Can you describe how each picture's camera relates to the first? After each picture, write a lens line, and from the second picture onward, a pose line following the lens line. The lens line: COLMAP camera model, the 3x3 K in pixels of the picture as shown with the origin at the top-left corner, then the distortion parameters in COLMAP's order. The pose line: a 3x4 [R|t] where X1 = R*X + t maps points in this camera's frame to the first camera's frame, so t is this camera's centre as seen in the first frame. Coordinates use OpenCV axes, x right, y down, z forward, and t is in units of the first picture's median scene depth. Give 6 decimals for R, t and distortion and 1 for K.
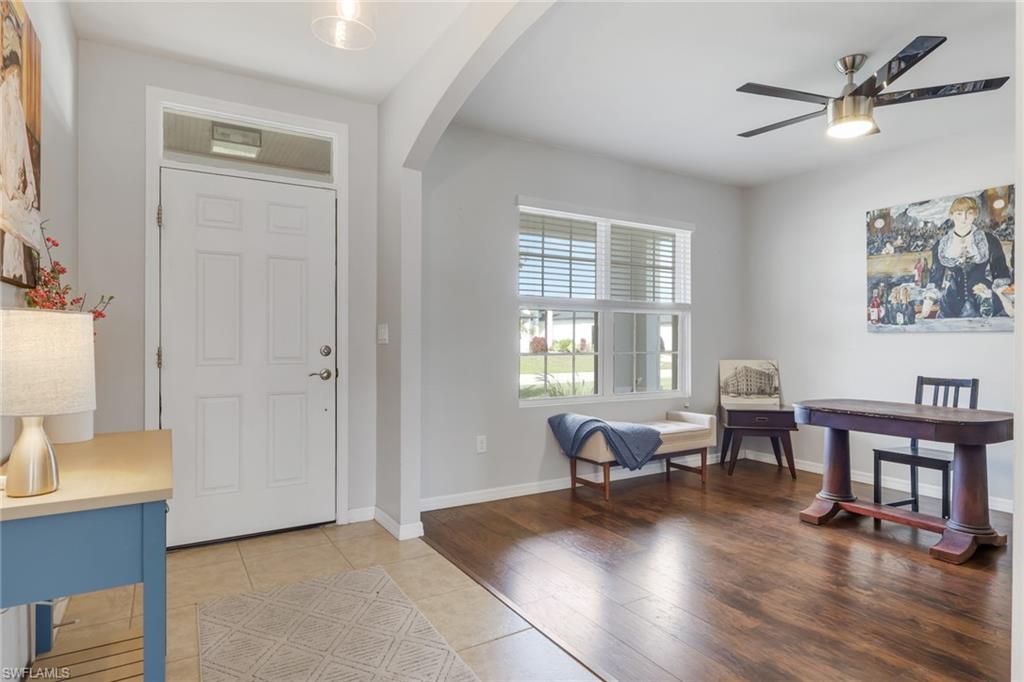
lens RADIAL K [[576.1, 0, 513.5], [0, 576.1, 339.5], [0, 0, 1]] dist [0.000832, -0.000228]
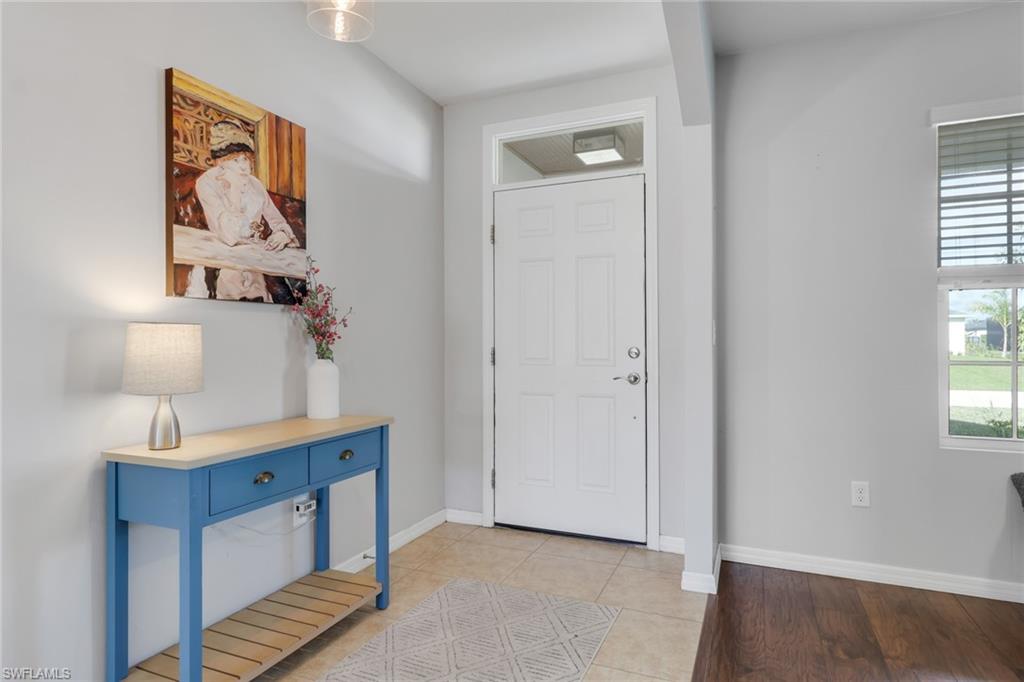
lens RADIAL K [[575.6, 0, 509.8], [0, 575.6, 335.4], [0, 0, 1]] dist [-0.000287, -0.000794]
pose [[0.571256, -0.011084, -0.820697, 0.307814], [0.005101, 0.999937, -0.009954, 0.000659], [0.820756, 0.001500, 0.571277, 0.320325]]
